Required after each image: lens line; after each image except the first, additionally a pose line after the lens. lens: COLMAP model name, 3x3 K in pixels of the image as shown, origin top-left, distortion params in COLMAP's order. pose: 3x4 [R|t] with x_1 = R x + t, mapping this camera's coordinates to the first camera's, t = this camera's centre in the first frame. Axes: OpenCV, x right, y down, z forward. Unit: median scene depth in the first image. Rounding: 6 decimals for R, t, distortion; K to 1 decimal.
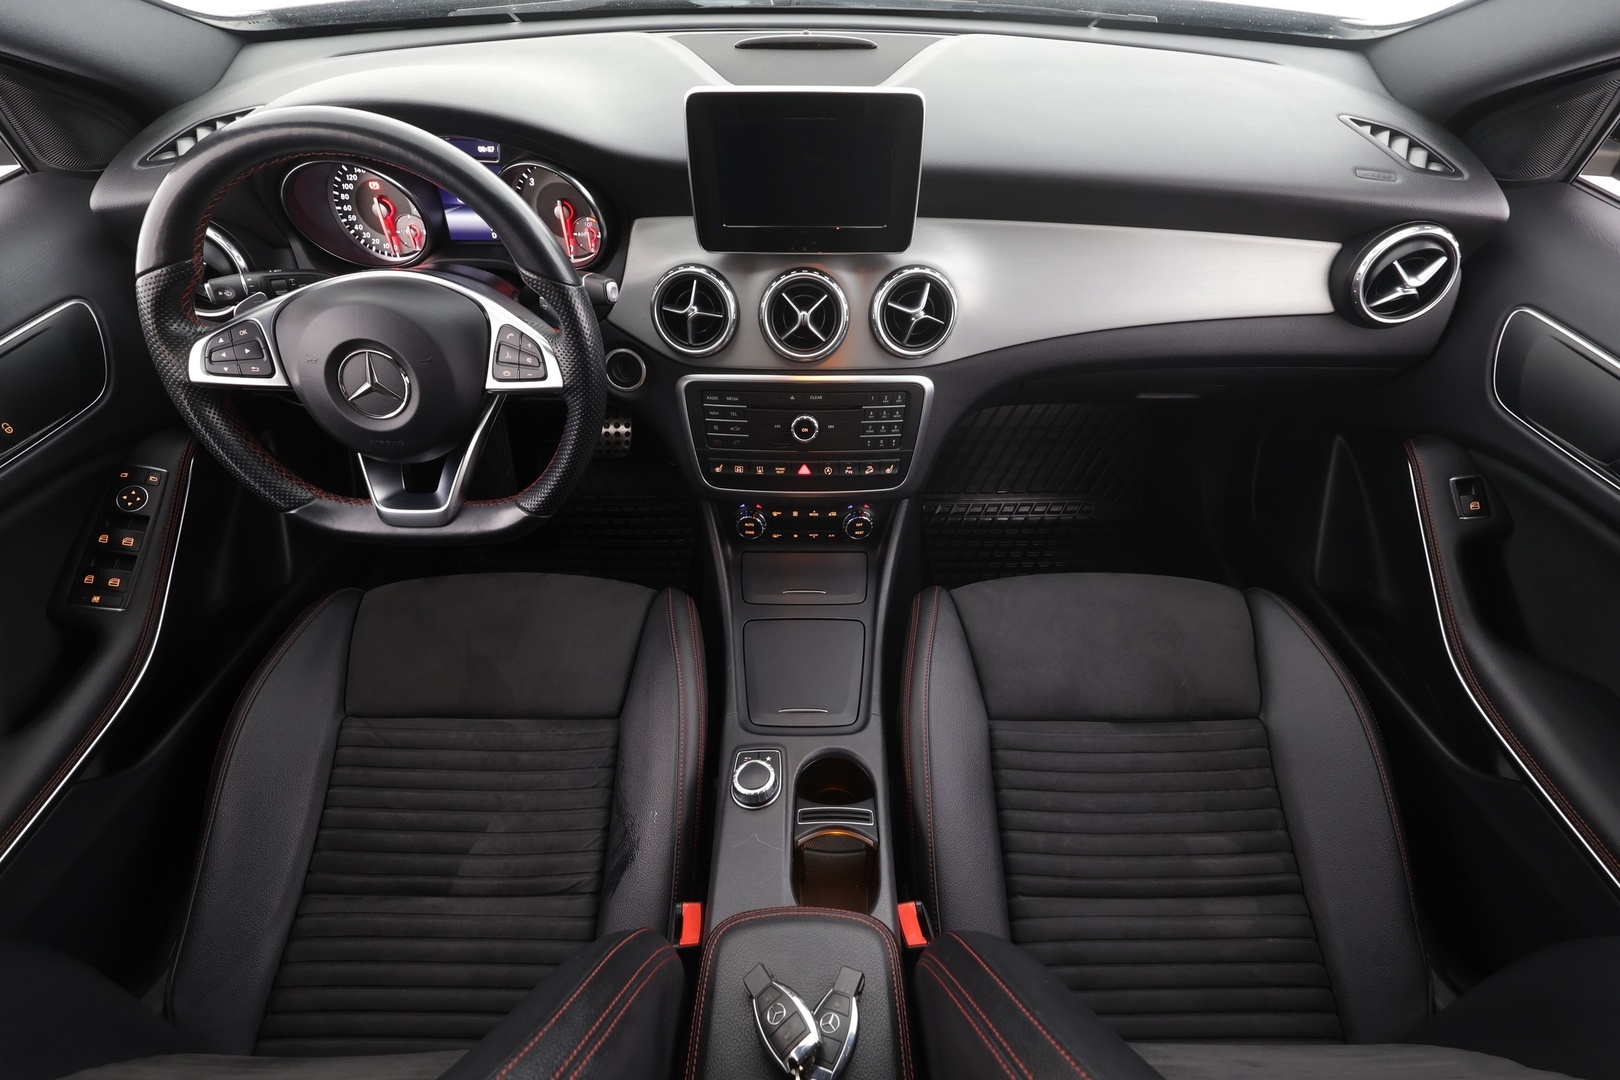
lens RADIAL K [[749.8, 0, 813.4], [0, 749.8, 543.5], [0, 0, 1]] dist [-0.005779, 0.000959]
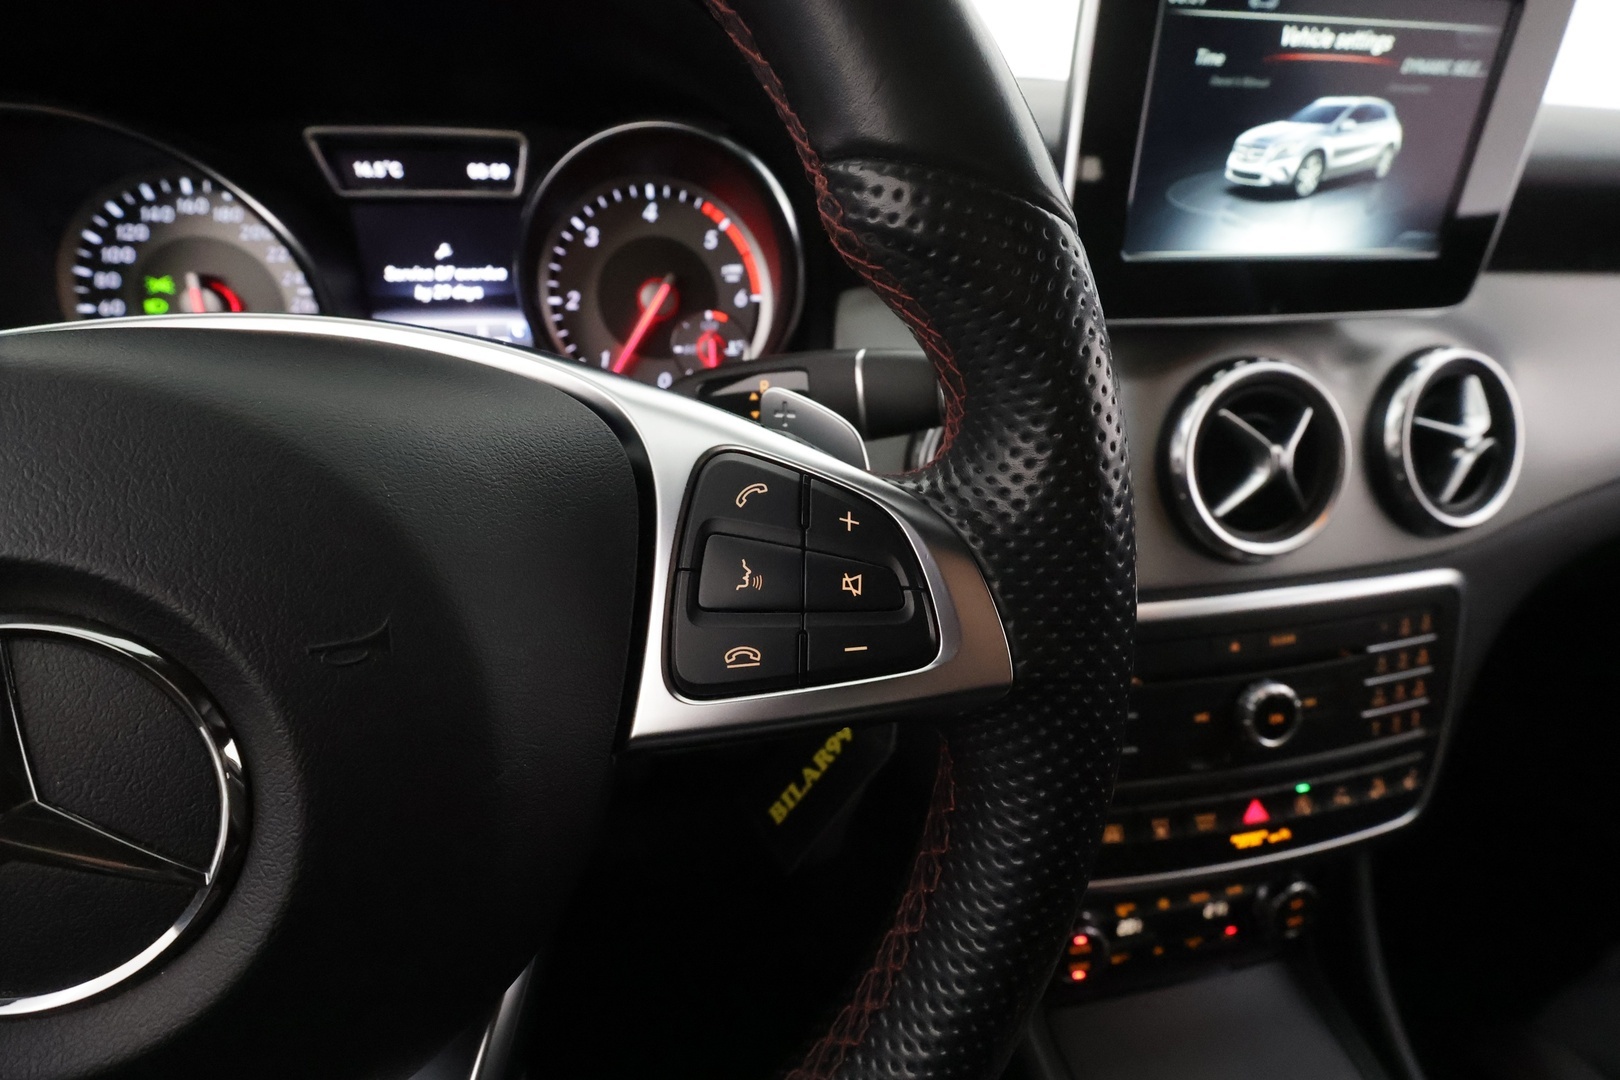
lens RADIAL K [[749.8, 0, 813.4], [0, 749.8, 543.5], [0, 0, 1]] dist [-0.005779, 0.000959]
pose [[0.979457, -0.088411, 0.181240, -0.340538], [0.144656, 0.934228, -0.326024, -0.146421], [-0.140496, 0.345544, 0.927825, 0.623853]]
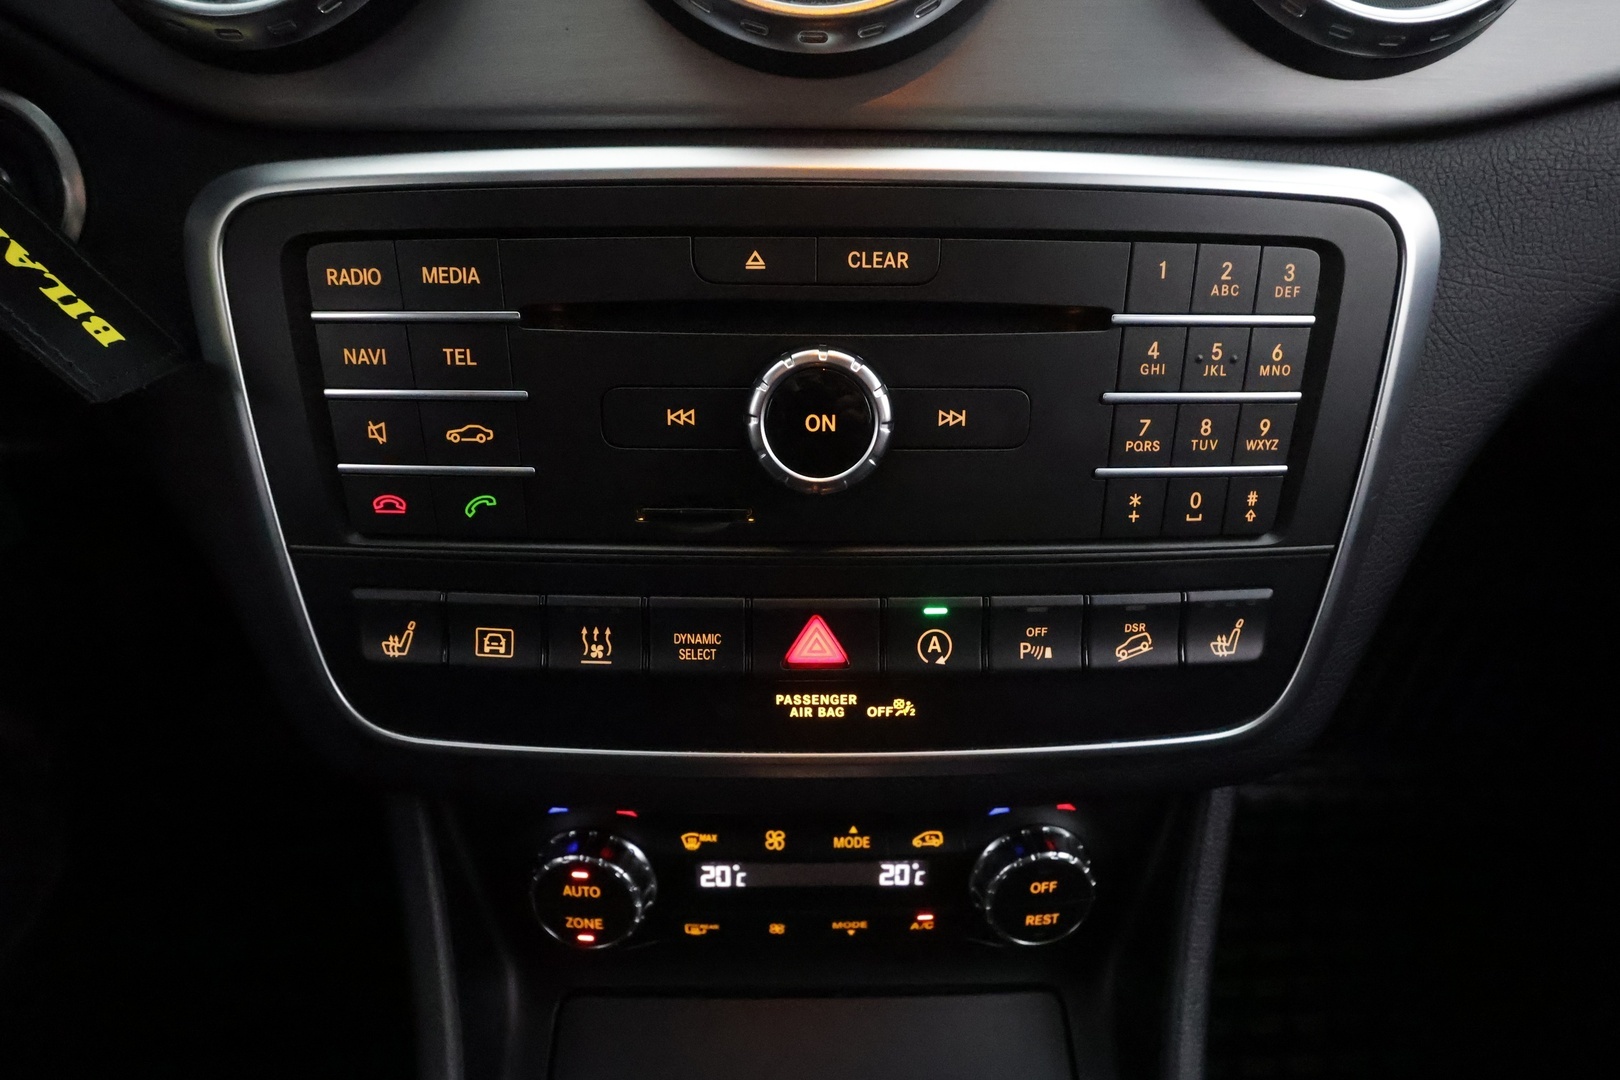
lens RADIAL K [[895.4, 0, 810.0], [0, 895.4, 540.0], [0, 0, 1]] dist [0.001672, 0.000213]
pose [[0.999953, -0.006950, 0.006830, -0.016398], [0.008556, 0.961687, -0.274016, -0.062452], [-0.004664, 0.274061, 0.961701, 0.806254]]
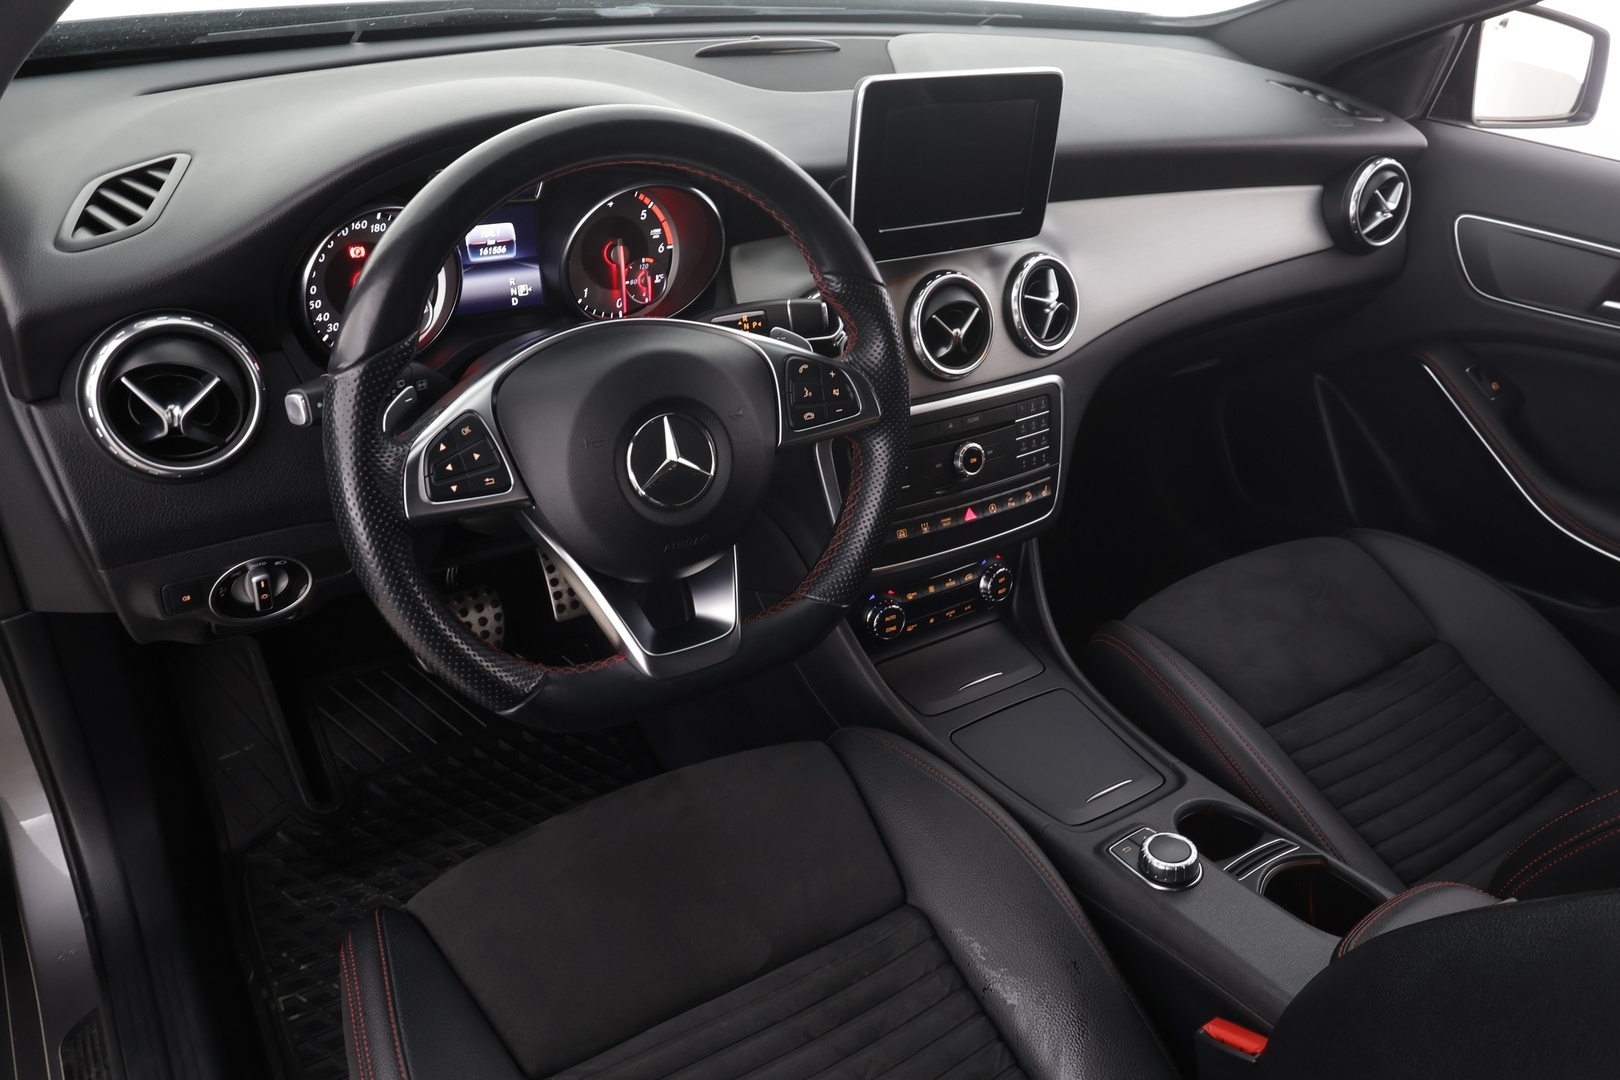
lens RADIAL K [[1191.7, 0, 810.0], [0, 1191.7, 540.0], [0, 0, 1]] dist [-0.007767, 0.001568]
pose [[0.834926, -0.241908, 0.494347, -0.829397], [0.351745, 0.925378, -0.141247, 0.048504], [-0.423289, 0.291815, 0.857712, -0.001612]]
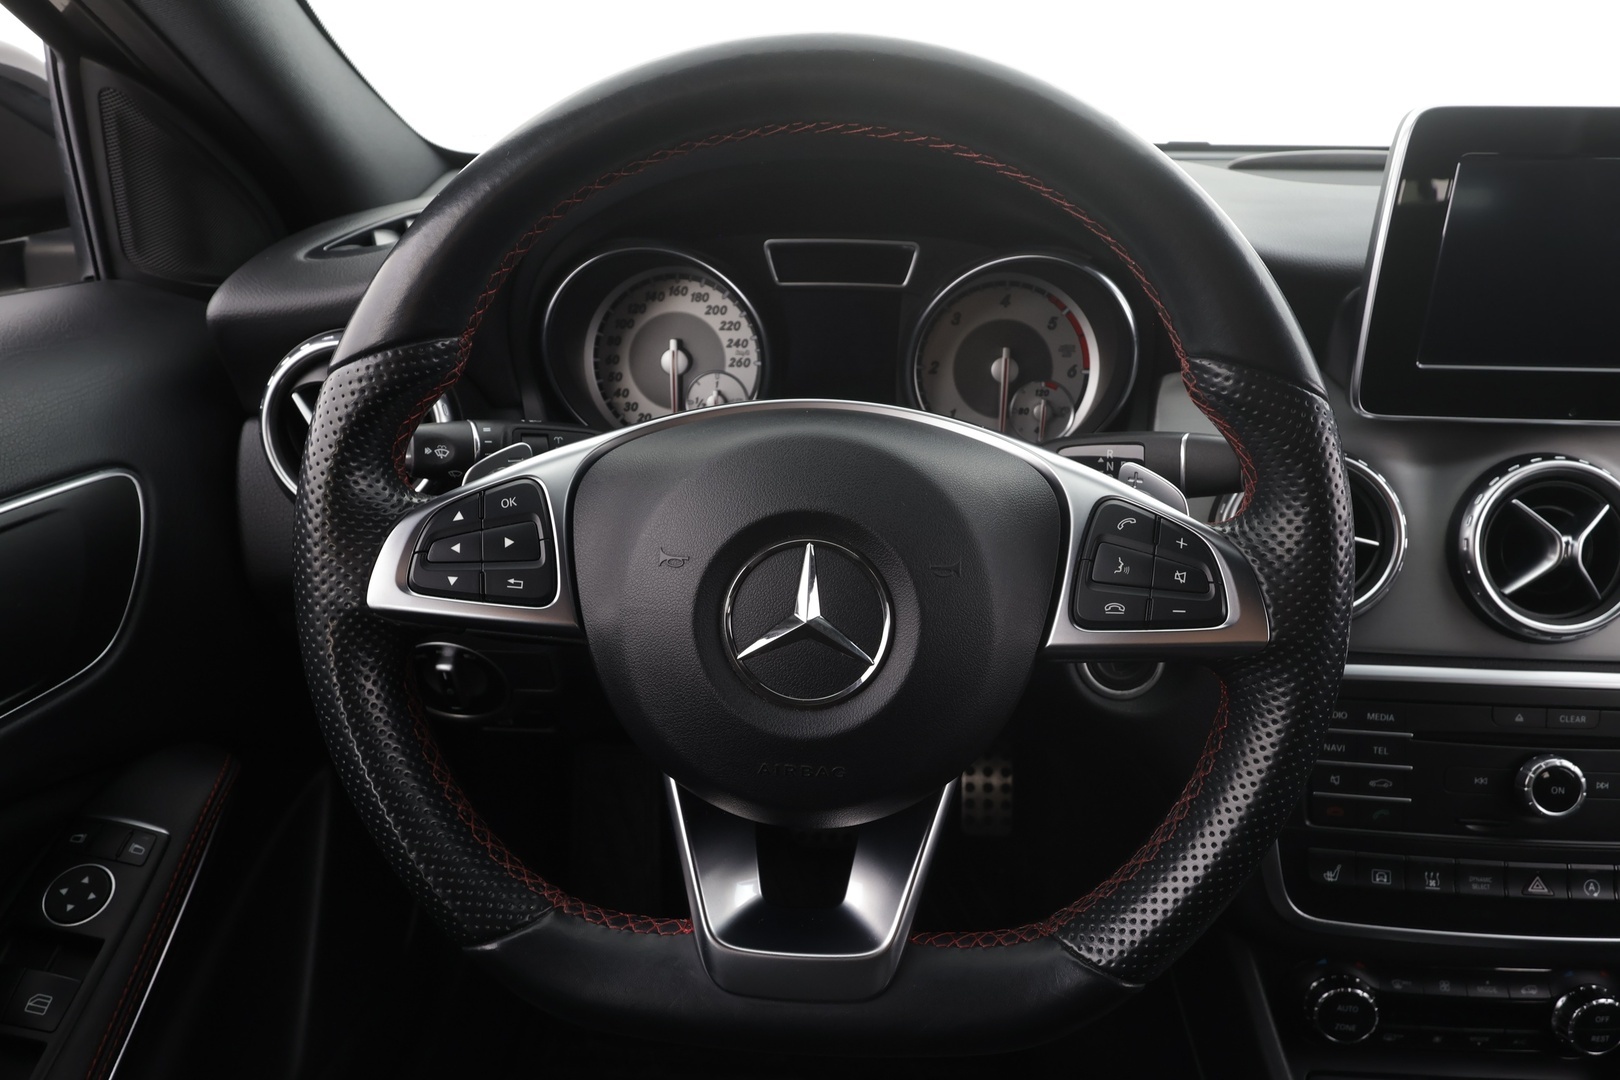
lens RADIAL K [[1015.7, 0, 806.4], [0, 1015.7, 546.6], [0, 0, 1]] dist [-0.004644, 0.001601]
pose [[0.998428, 0.019087, -0.052708, -0.439602], [-0.039082, 0.911070, -0.410395, -0.018084], [0.040187, 0.411809, 0.910383, 0.376716]]
